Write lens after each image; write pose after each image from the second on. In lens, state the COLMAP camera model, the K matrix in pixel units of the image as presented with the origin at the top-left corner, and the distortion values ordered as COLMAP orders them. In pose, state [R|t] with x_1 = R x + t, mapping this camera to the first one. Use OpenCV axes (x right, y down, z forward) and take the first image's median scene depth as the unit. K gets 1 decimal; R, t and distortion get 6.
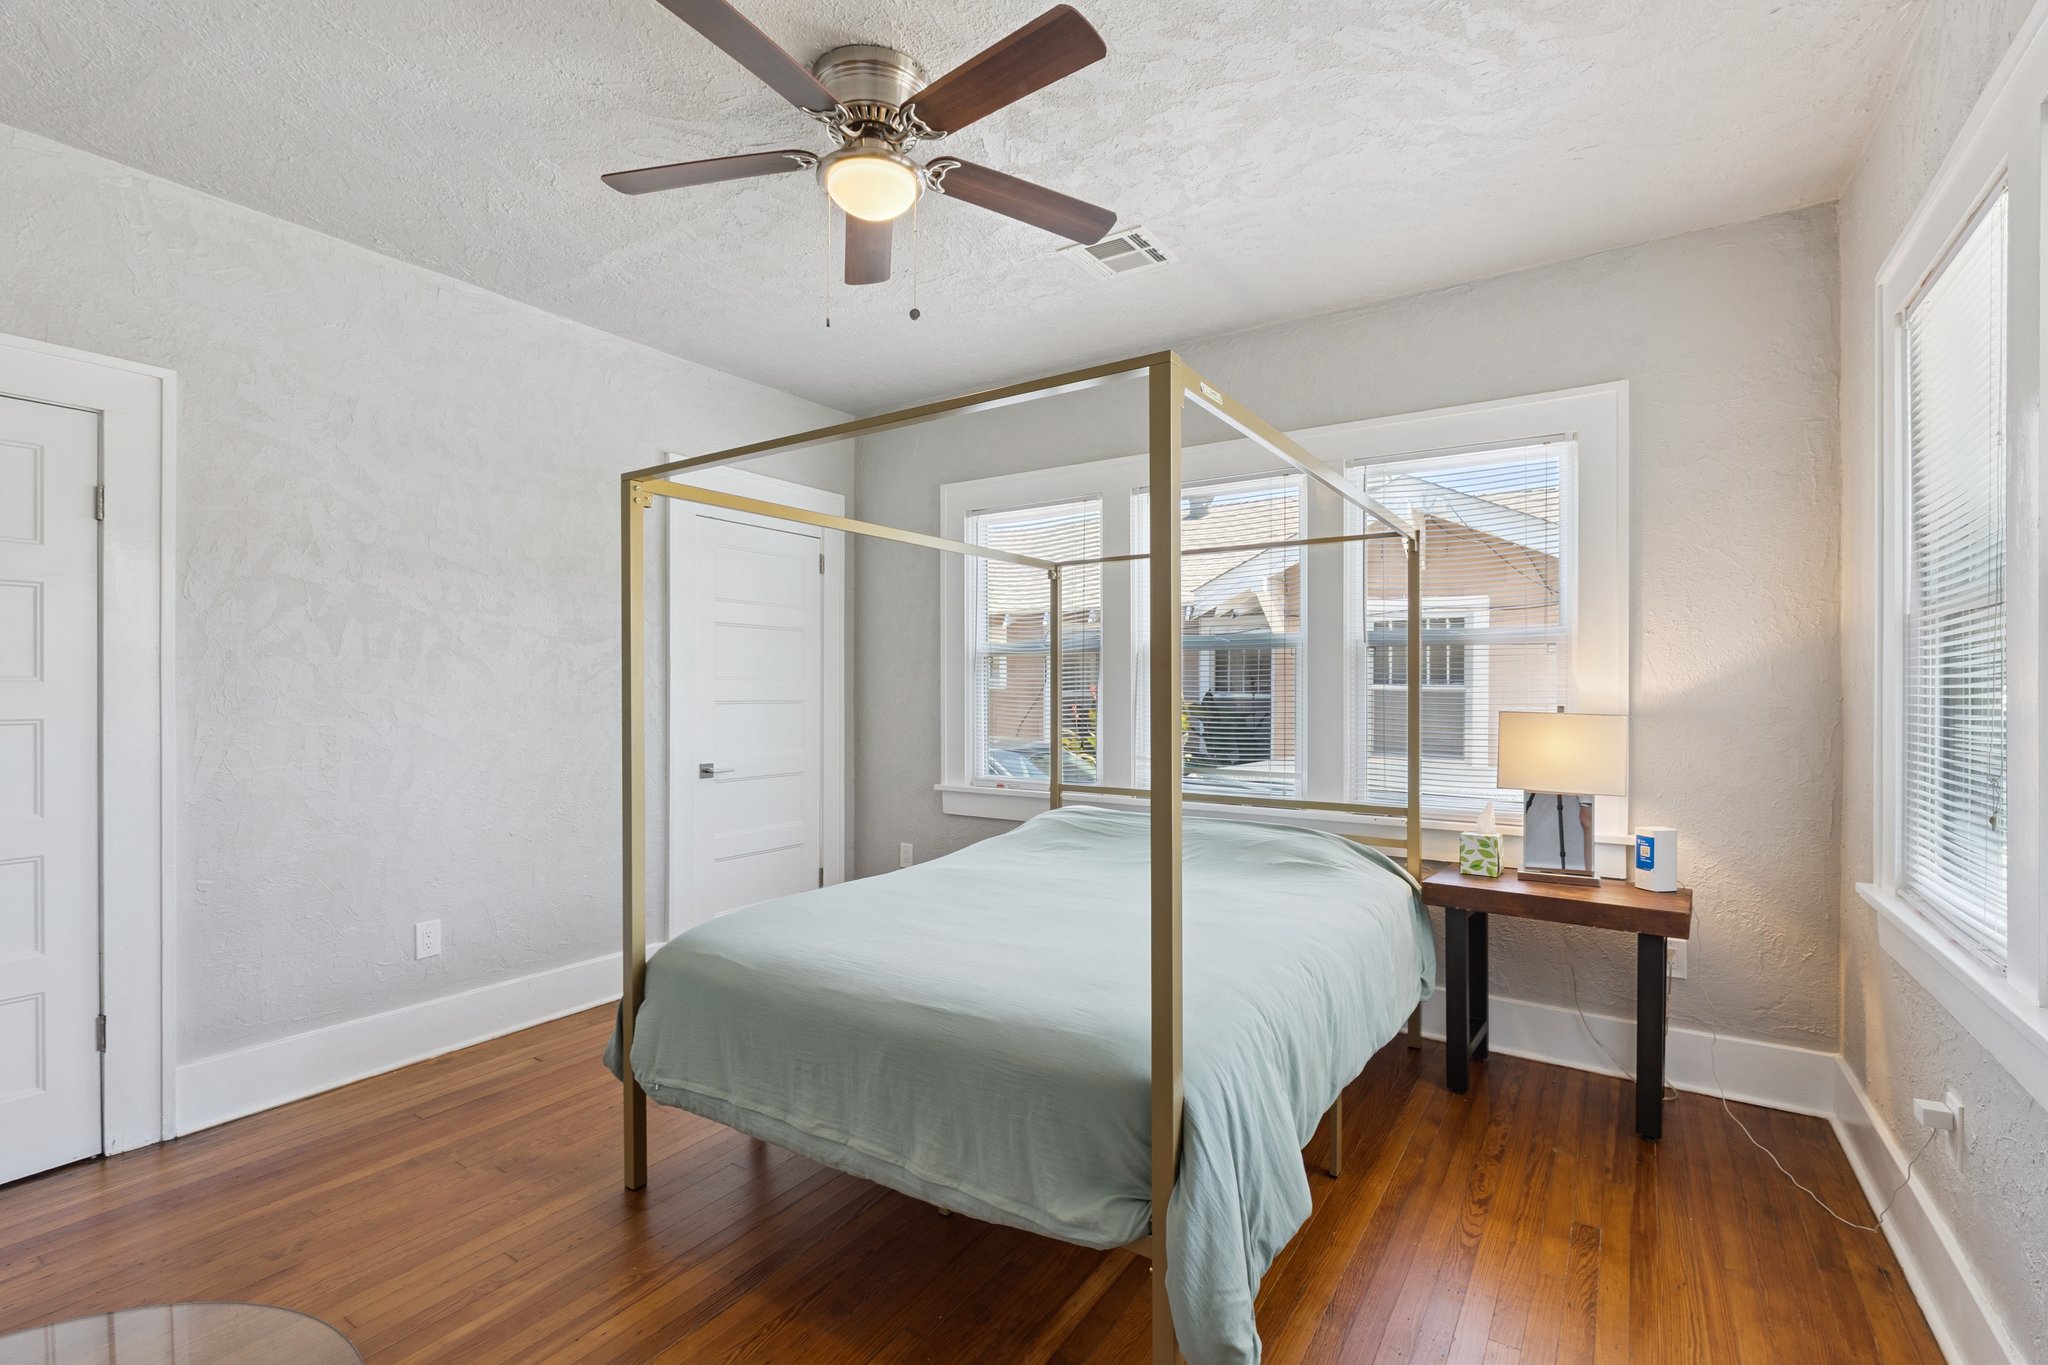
lens RADIAL K [[918.4, 0, 1032.9], [0, 918.4, 681.9], [0, 0, 1]] dist [0.000606, 0.000014]
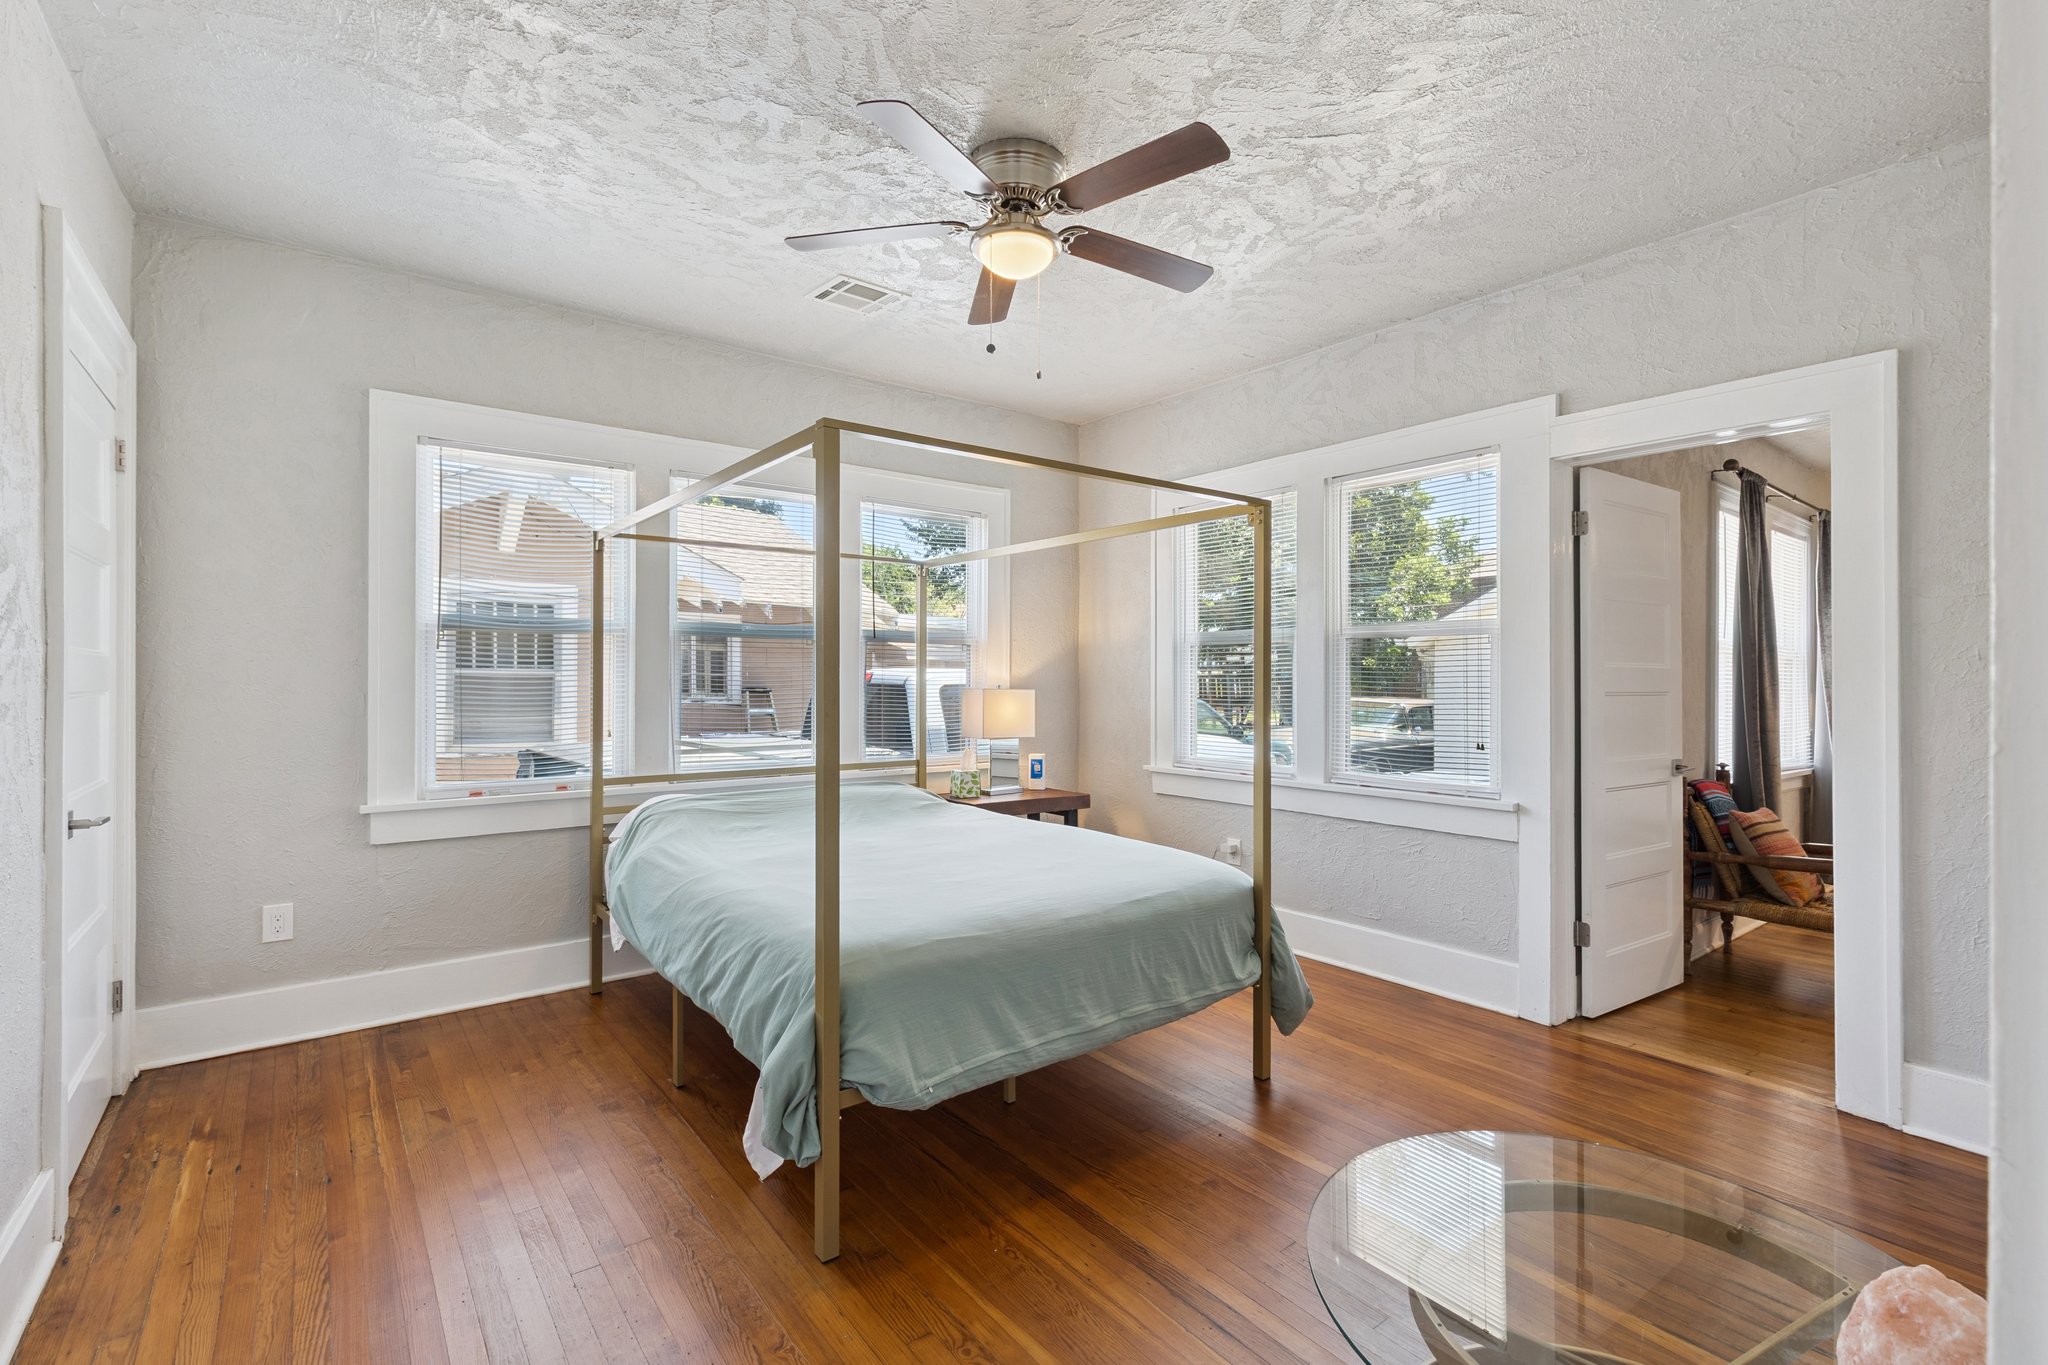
lens RADIAL K [[918.4, 0, 1032.9], [0, 918.4, 681.9], [0, 0, 1]] dist [0.000606, 0.000014]
pose [[0.327359, -0.005552, 0.944884, -0.848224], [-0.010424, 0.999901, 0.009487, 0.003829], [-0.944843, -0.012955, 0.327268, 0.378100]]
